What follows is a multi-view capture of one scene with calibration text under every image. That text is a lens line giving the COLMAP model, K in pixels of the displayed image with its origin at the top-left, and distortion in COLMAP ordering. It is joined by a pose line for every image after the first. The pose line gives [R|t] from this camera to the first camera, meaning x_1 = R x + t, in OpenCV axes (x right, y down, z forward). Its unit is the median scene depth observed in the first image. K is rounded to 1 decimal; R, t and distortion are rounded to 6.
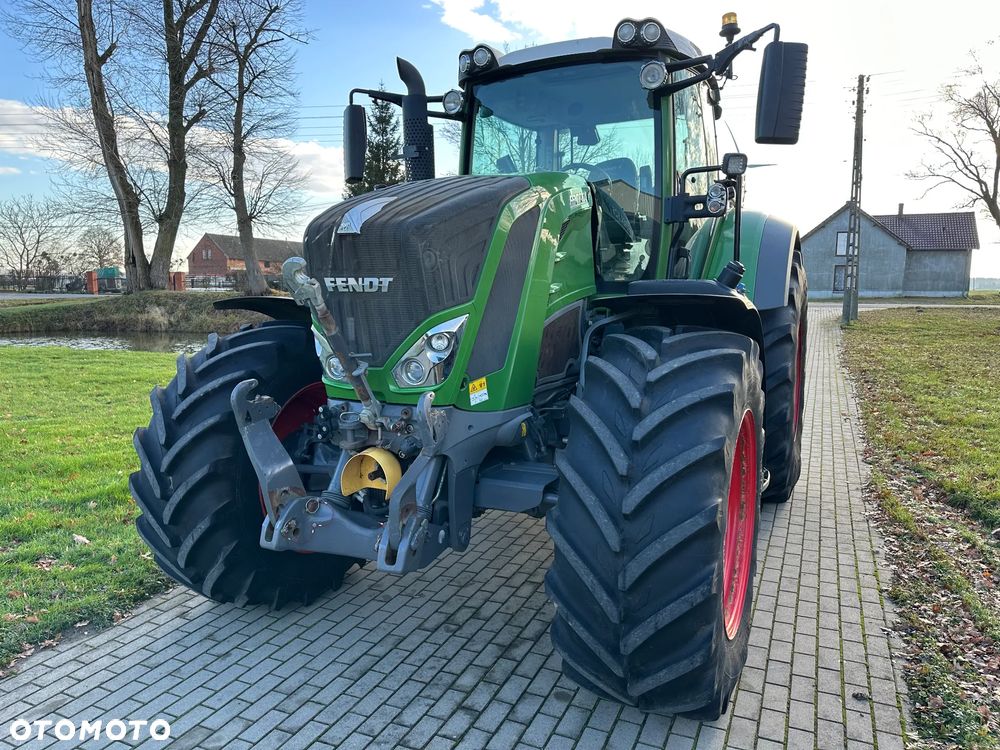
lens RADIAL K [[700.9, 0, 522.0], [0, 700.9, 372.2], [0, 0, 1]] dist [0.055029, -0.076457]
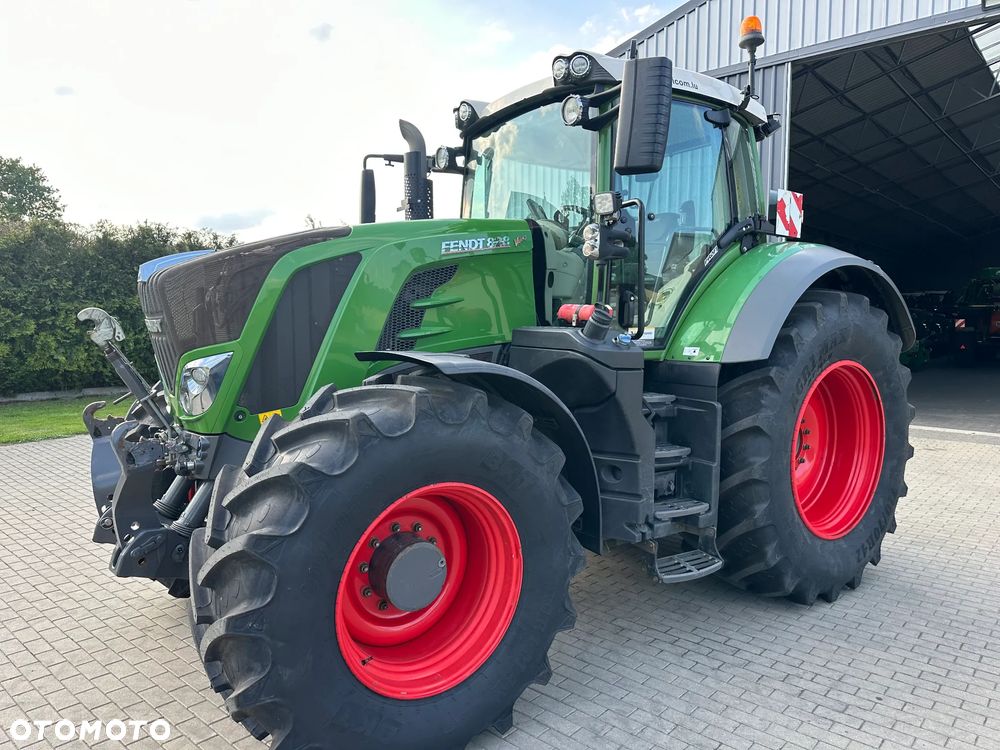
lens RADIAL K [[711.9, 0, 504.3], [0, 711.9, 370.8], [0, 0, 1]] dist [0.053863, -0.068246]
pose [[0.879426, 0.036088, -0.474666, 0.555969], [-0.068282, 0.996374, -0.050755, -0.017376], [0.471114, 0.077047, 0.878701, 0.138719]]
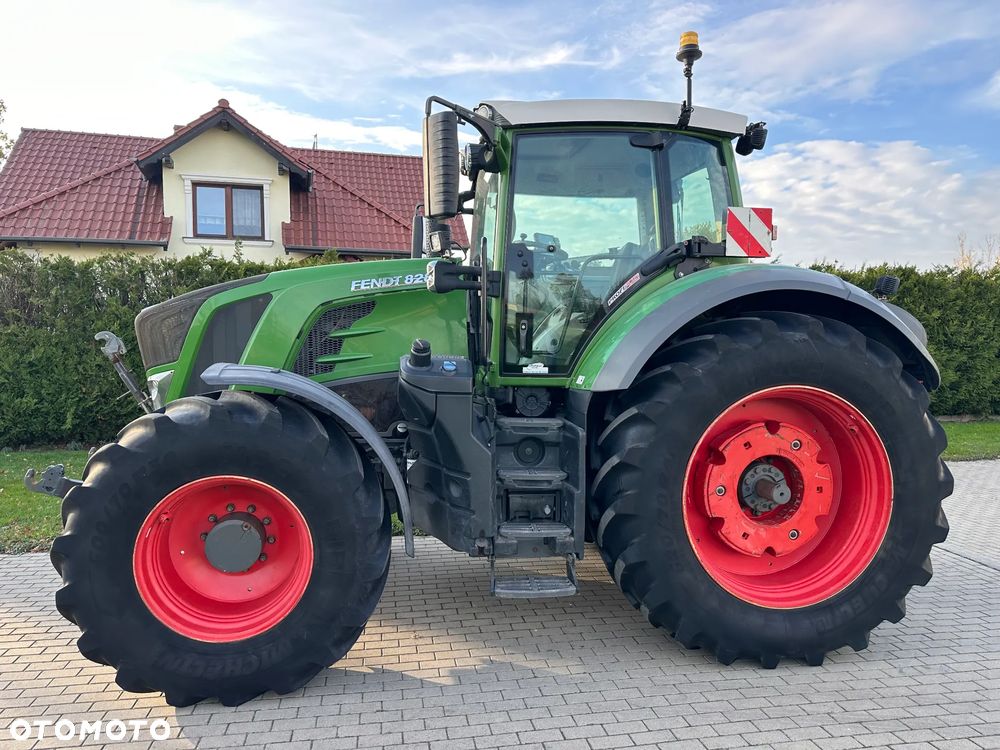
lens RADIAL K [[708.3, 0, 506.0], [0, 708.3, 379.5], [0, 0, 1]] dist [0.054665, -0.000089]
pose [[0.554036, 0.047795, -0.831119, 1.070193], [-0.120162, 0.992487, -0.023027, -0.075272], [0.823775, 0.112627, 0.555617, 0.486929]]
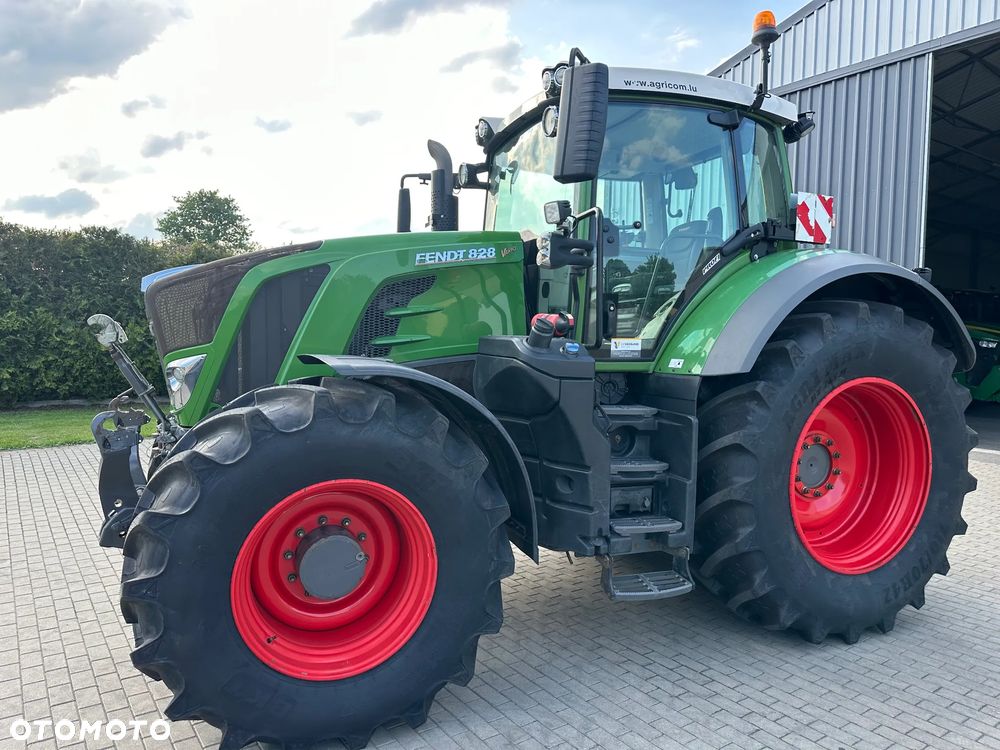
lens RADIAL K [[710.0, 0, 500.0], [0, 710.0, 375.0], [0, 0, 1]] dist [0.053654, -0.063571]
pose [[0.745720, 0.046373, -0.664644, 0.766467], [-0.103967, 0.993454, -0.047335, -0.027453], [0.658098, 0.104399, 0.745660, 0.266523]]
